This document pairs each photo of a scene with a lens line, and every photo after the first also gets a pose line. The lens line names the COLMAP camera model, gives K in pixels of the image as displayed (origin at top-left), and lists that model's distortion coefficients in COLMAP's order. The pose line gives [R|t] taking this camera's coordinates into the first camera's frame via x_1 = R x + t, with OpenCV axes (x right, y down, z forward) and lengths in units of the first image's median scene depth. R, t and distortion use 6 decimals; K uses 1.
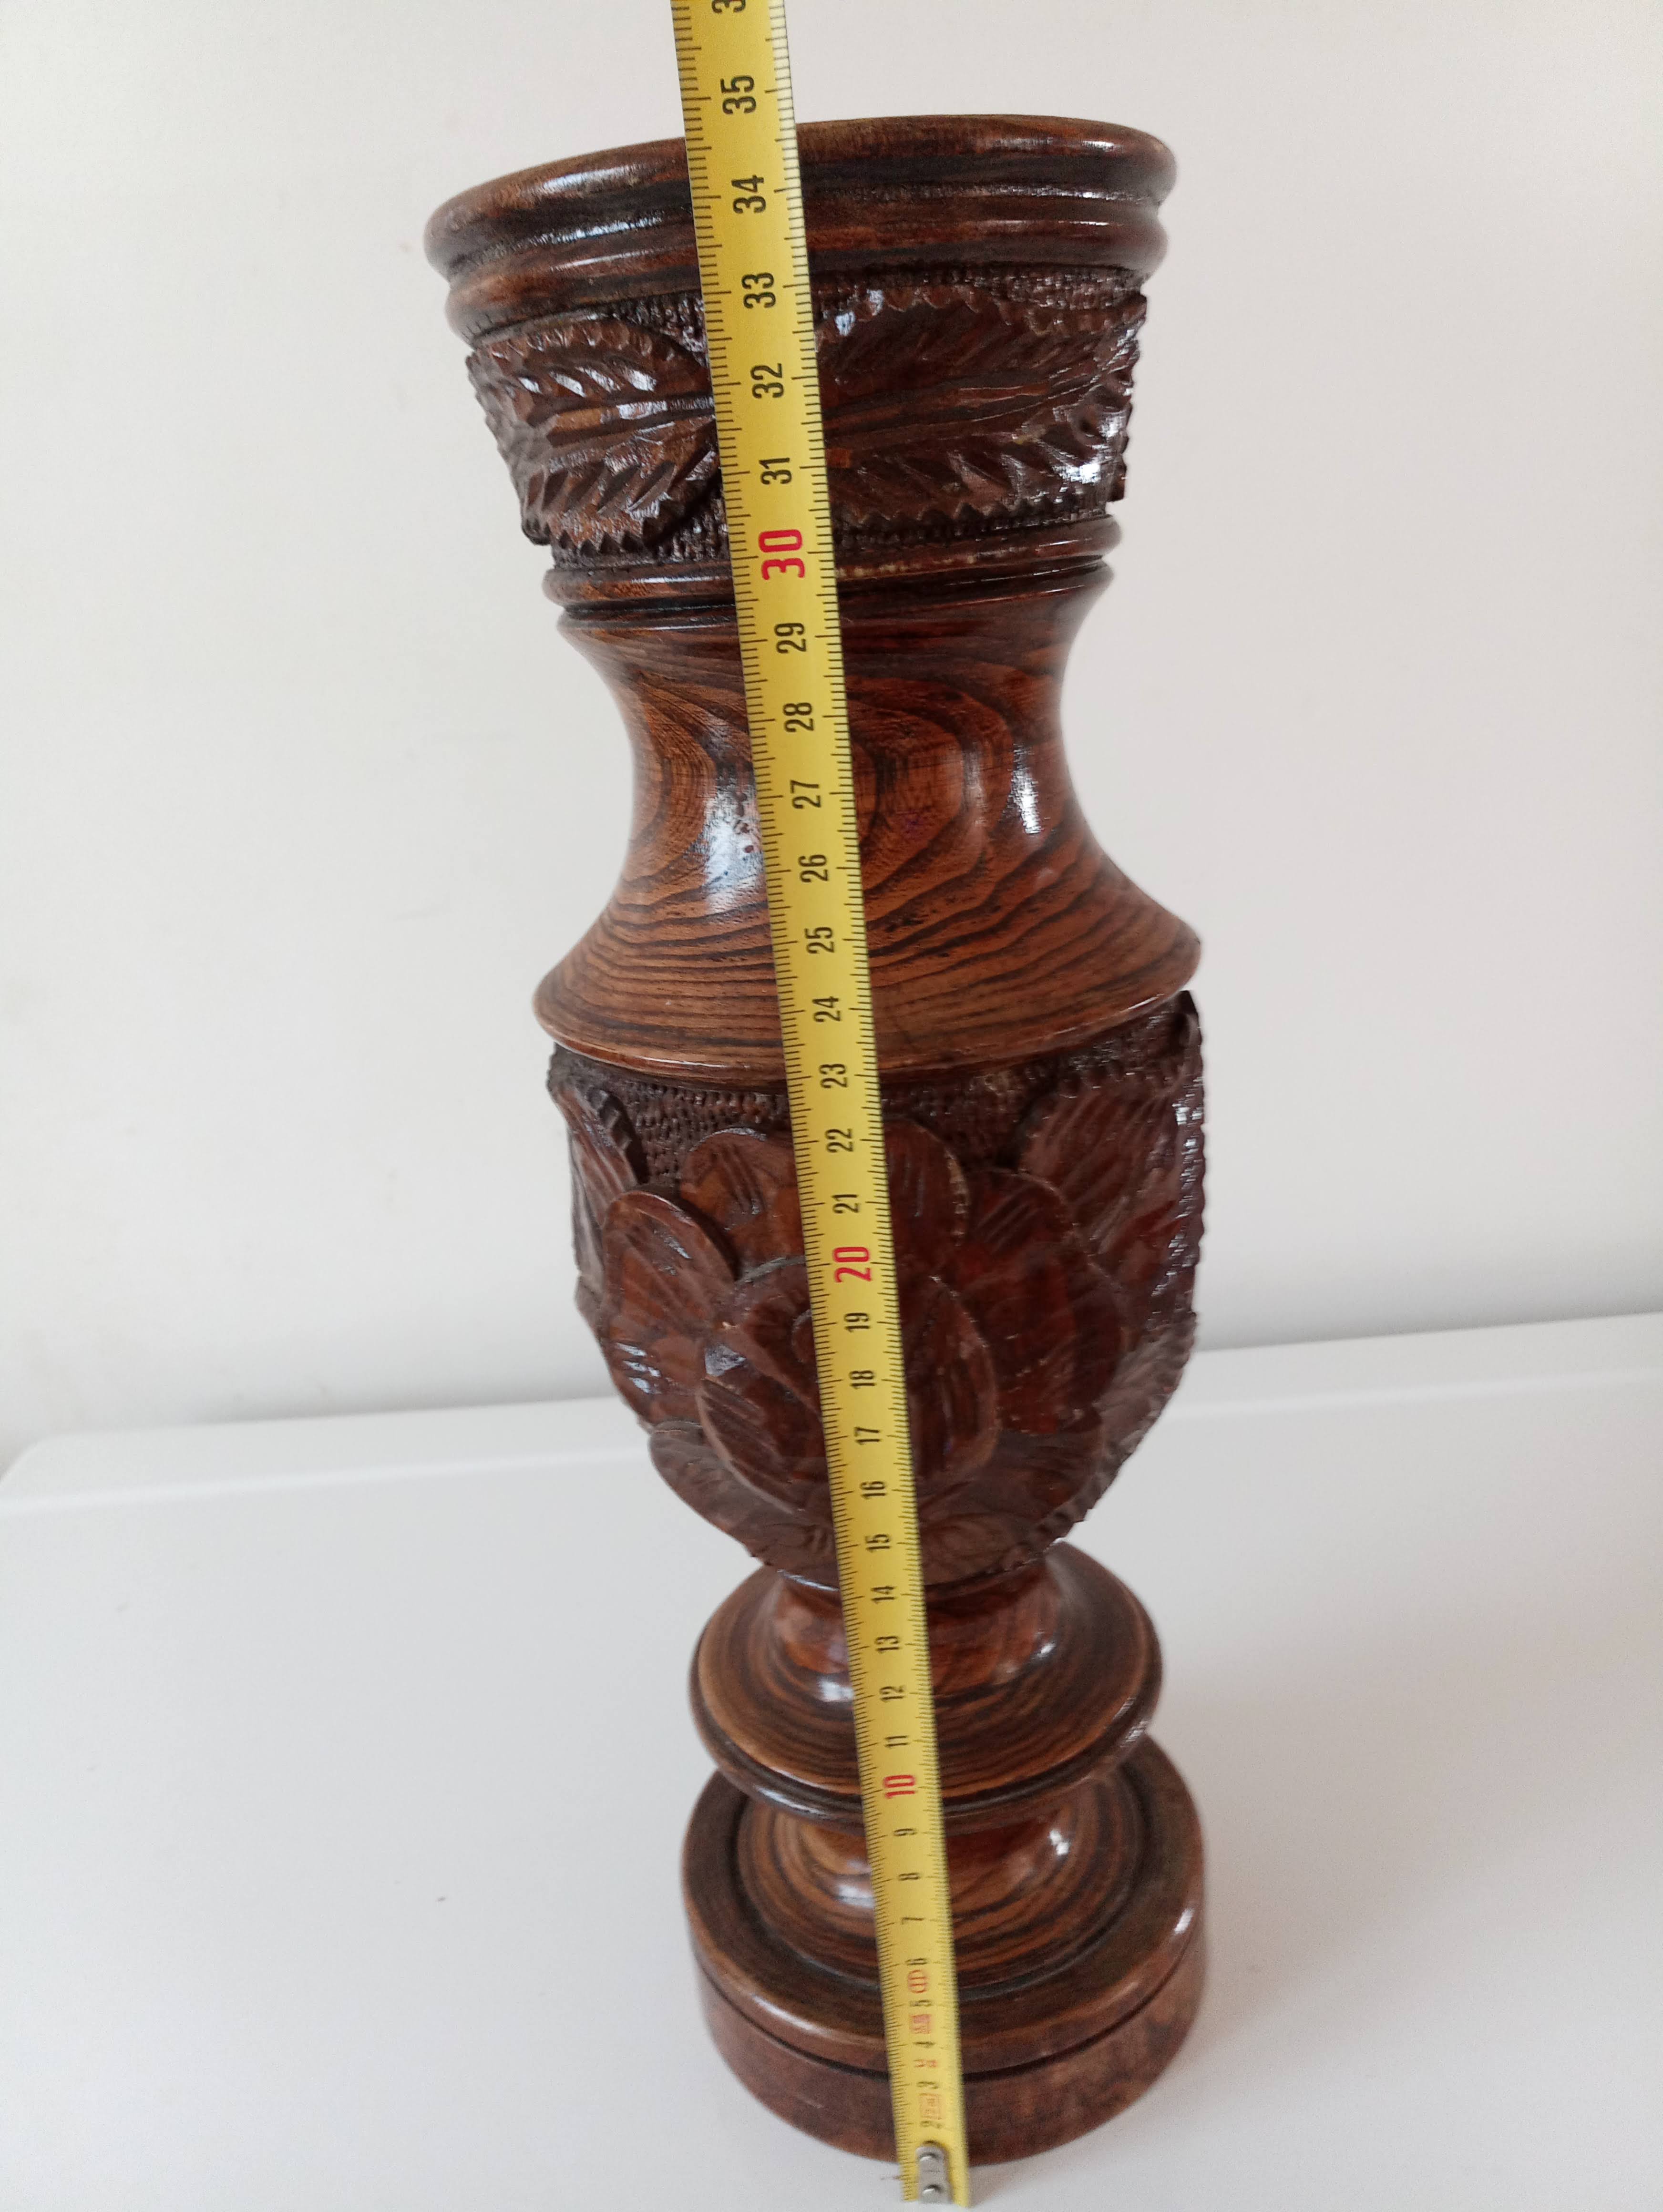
lens RADIAL K [[1771.0, 0, 811.6], [0, 1771.0, 1116.9], [0, 0, 1]] dist [0.001886, -0.015197]
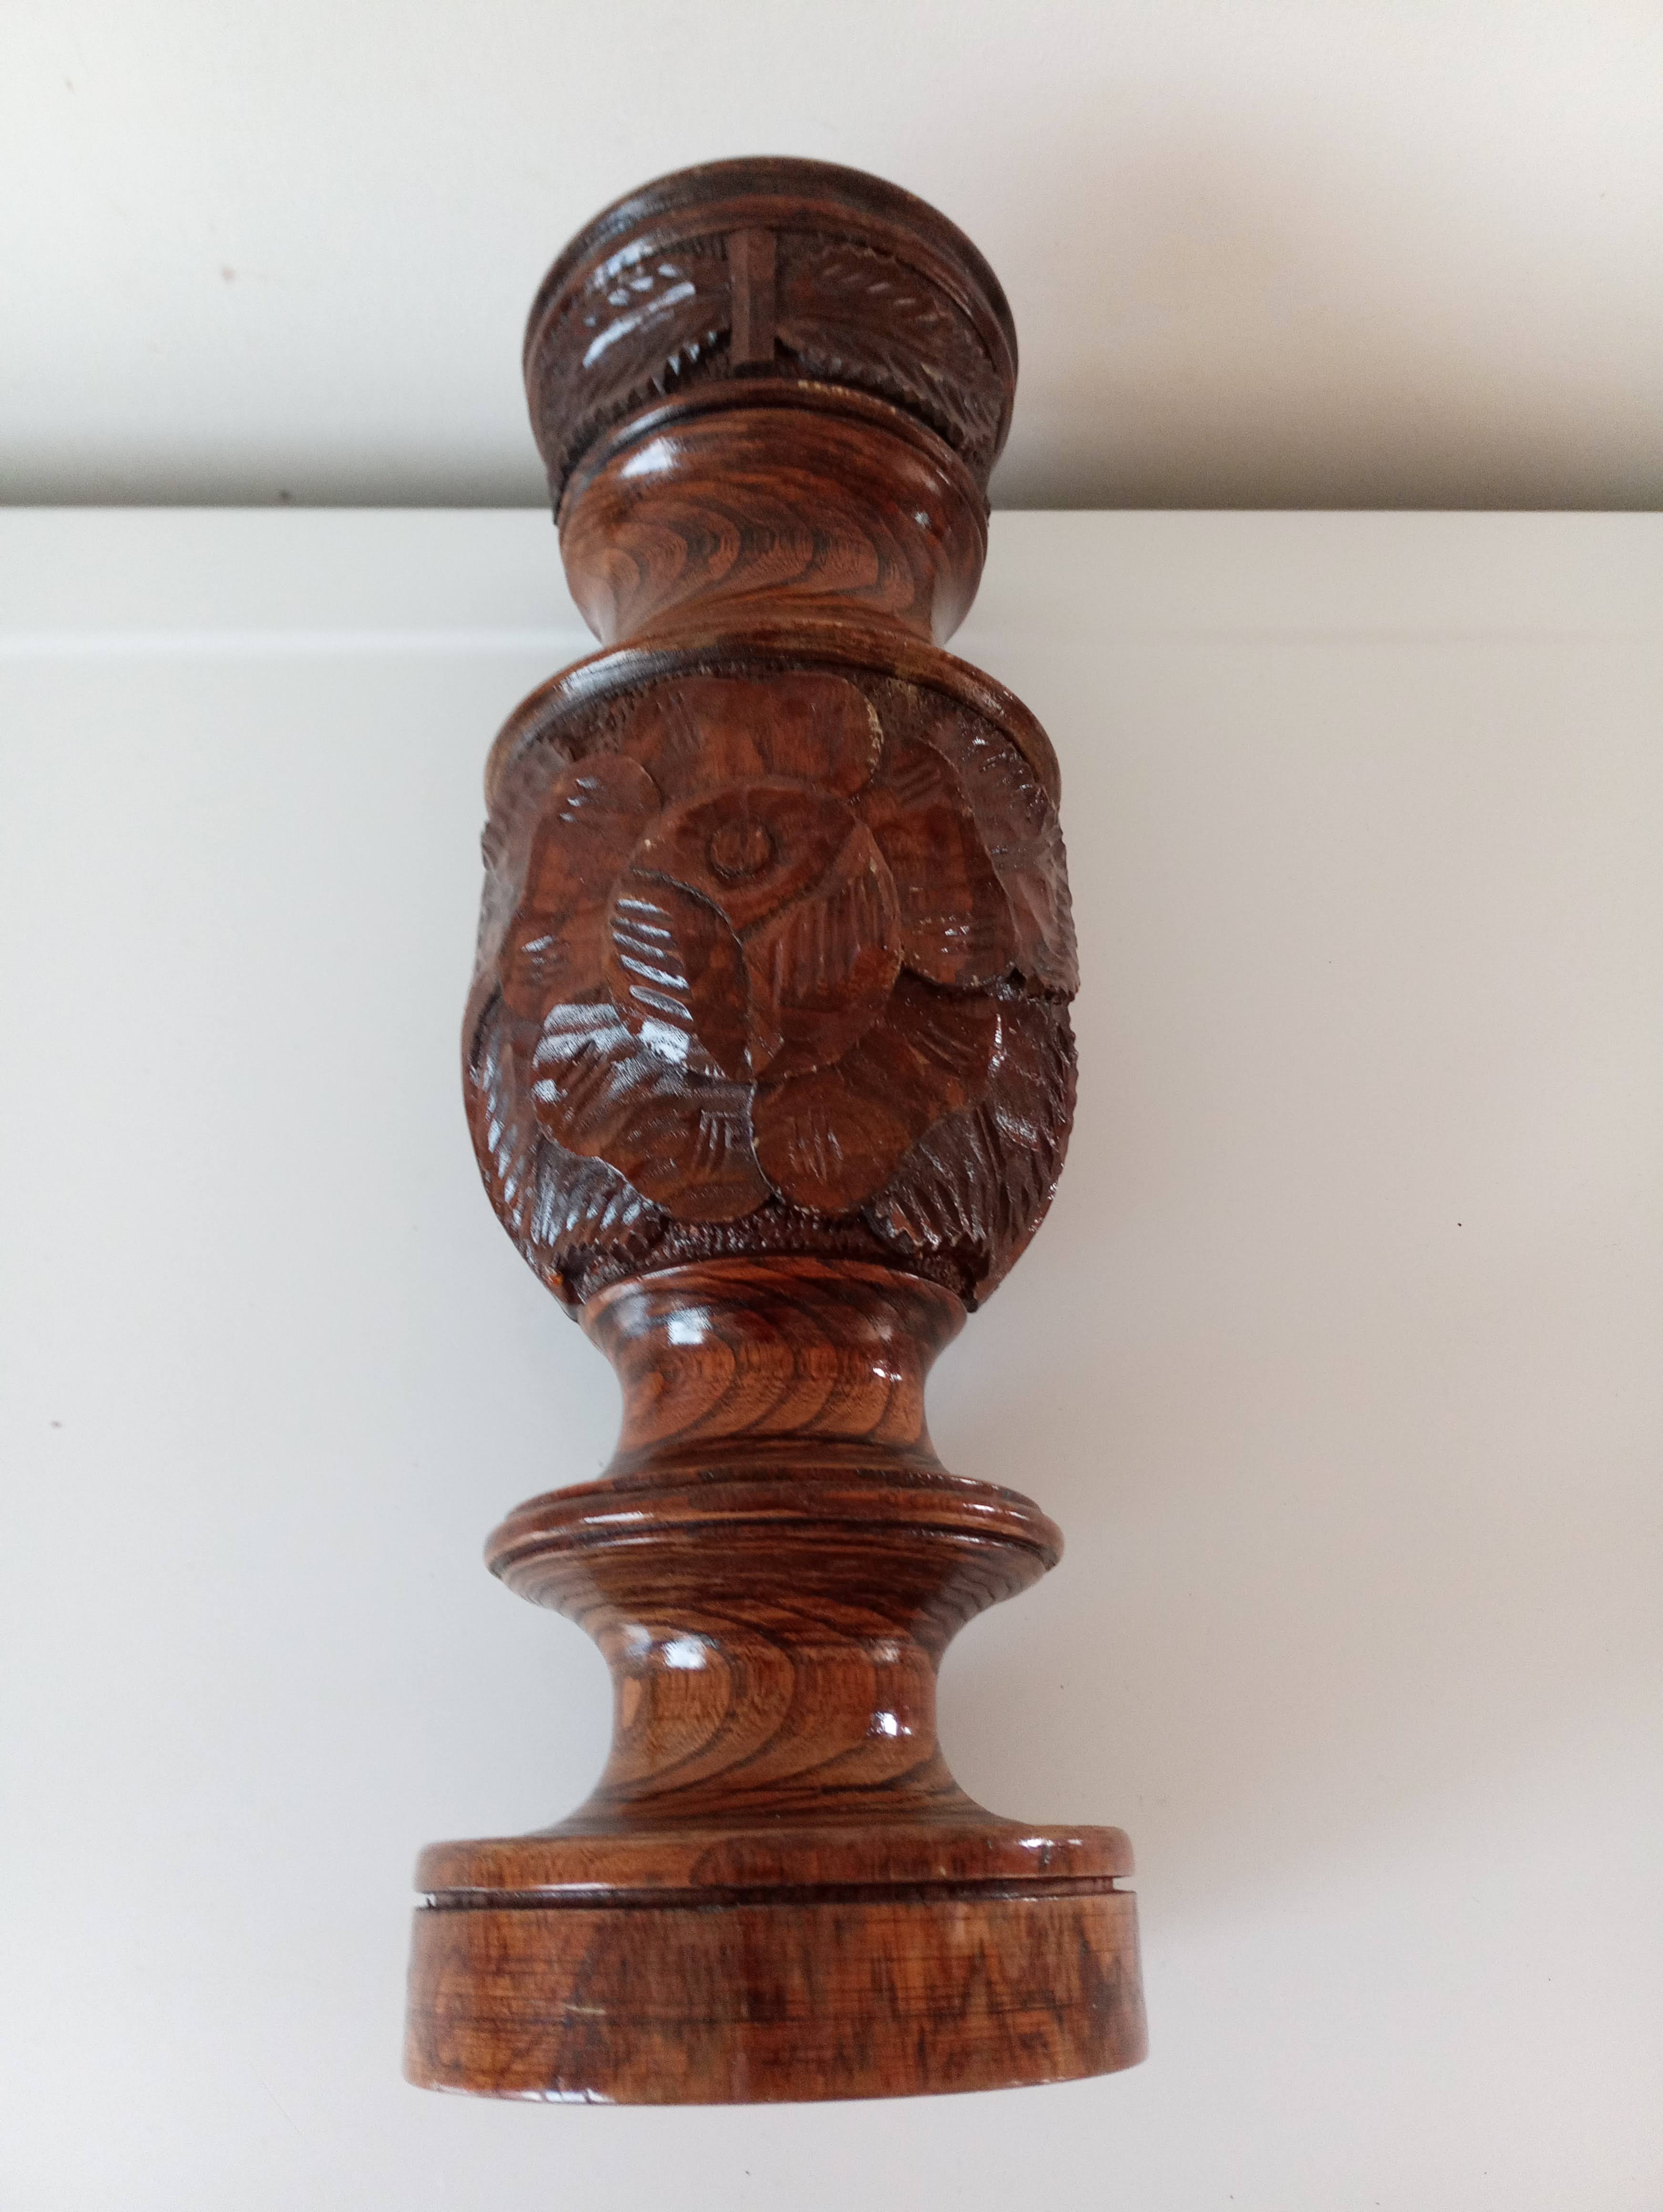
lens RADIAL K [[1771.0, 0, 811.6], [0, 1771.0, 1116.9], [0, 0, 1]] dist [0.001886, -0.015197]
pose [[0.987854, 0.129083, 0.086501, -0.022241], [-0.029664, 0.703108, -0.710464, 1.013166], [-0.152528, 0.699268, 0.698397, 0.386180]]
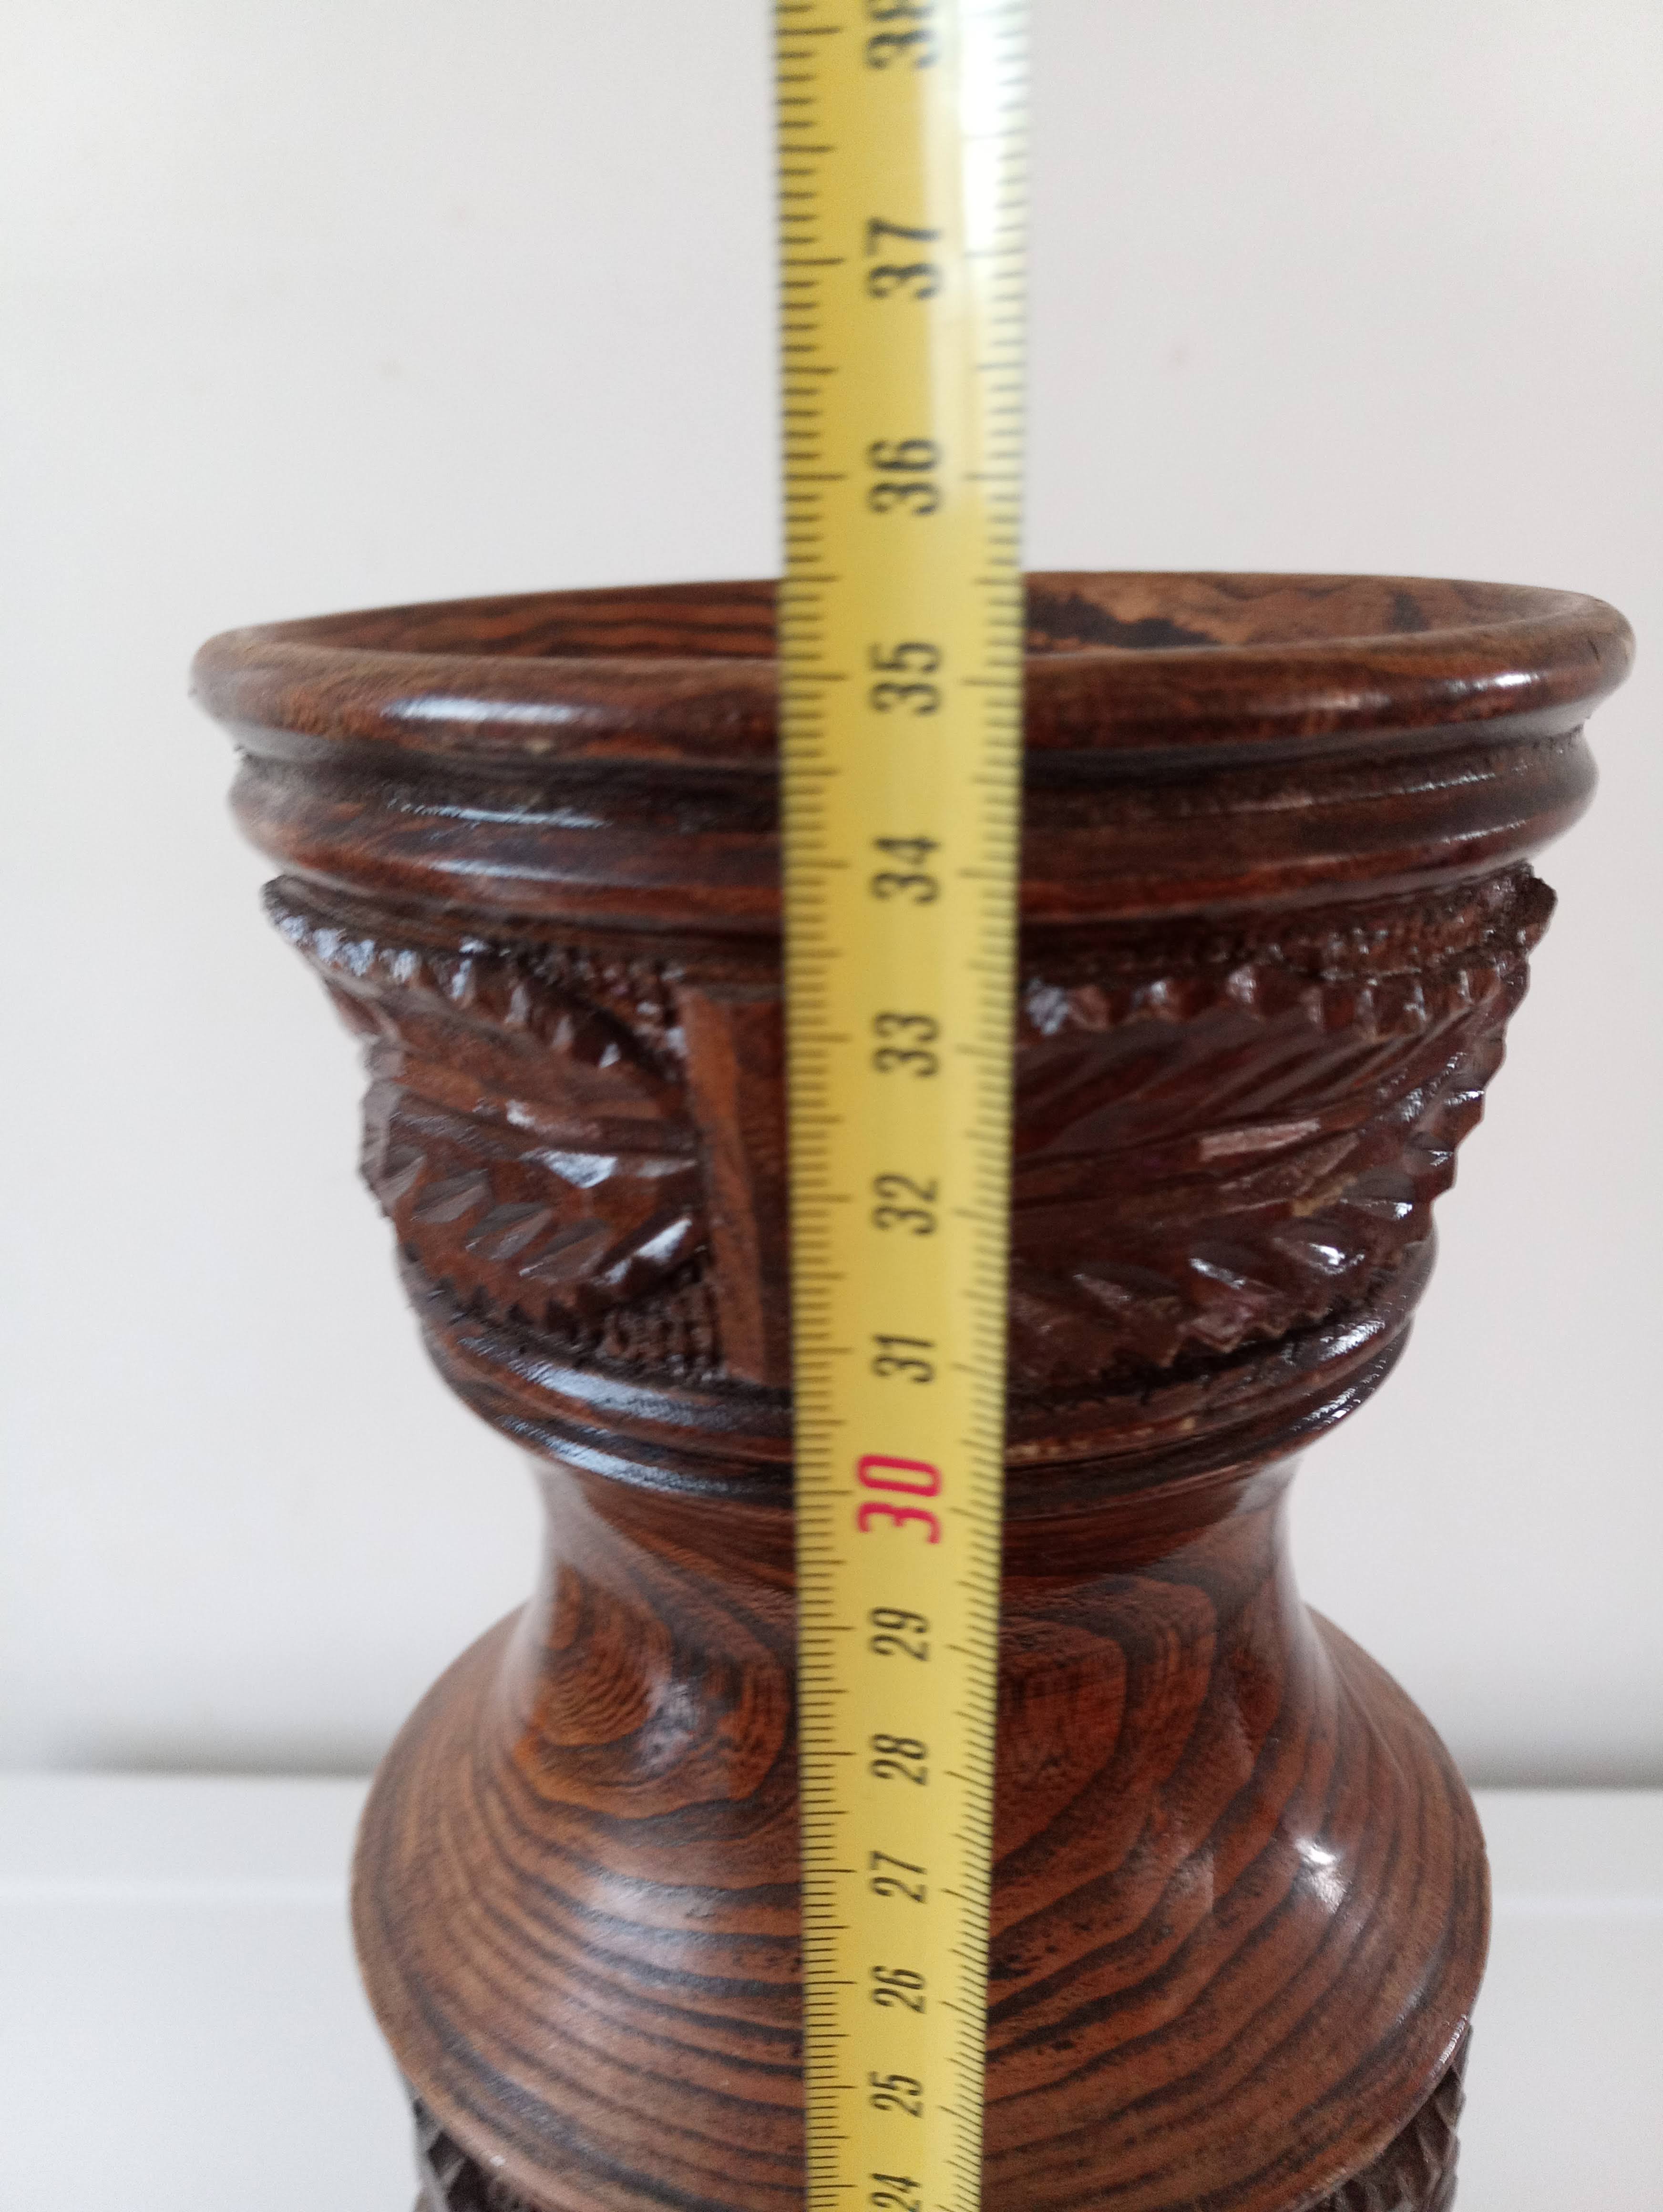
lens RADIAL K [[1744.8, 0, 834.7], [0, 1744.8, 1070.6], [0, 0, 1]] dist [-0.000483, -0.004237]
pose [[0.996800, 0.079307, -0.009980, -0.012526], [-0.079425, 0.996768, -0.012090, -0.369933], [0.008989, 0.012843, 0.999877, 0.461339]]
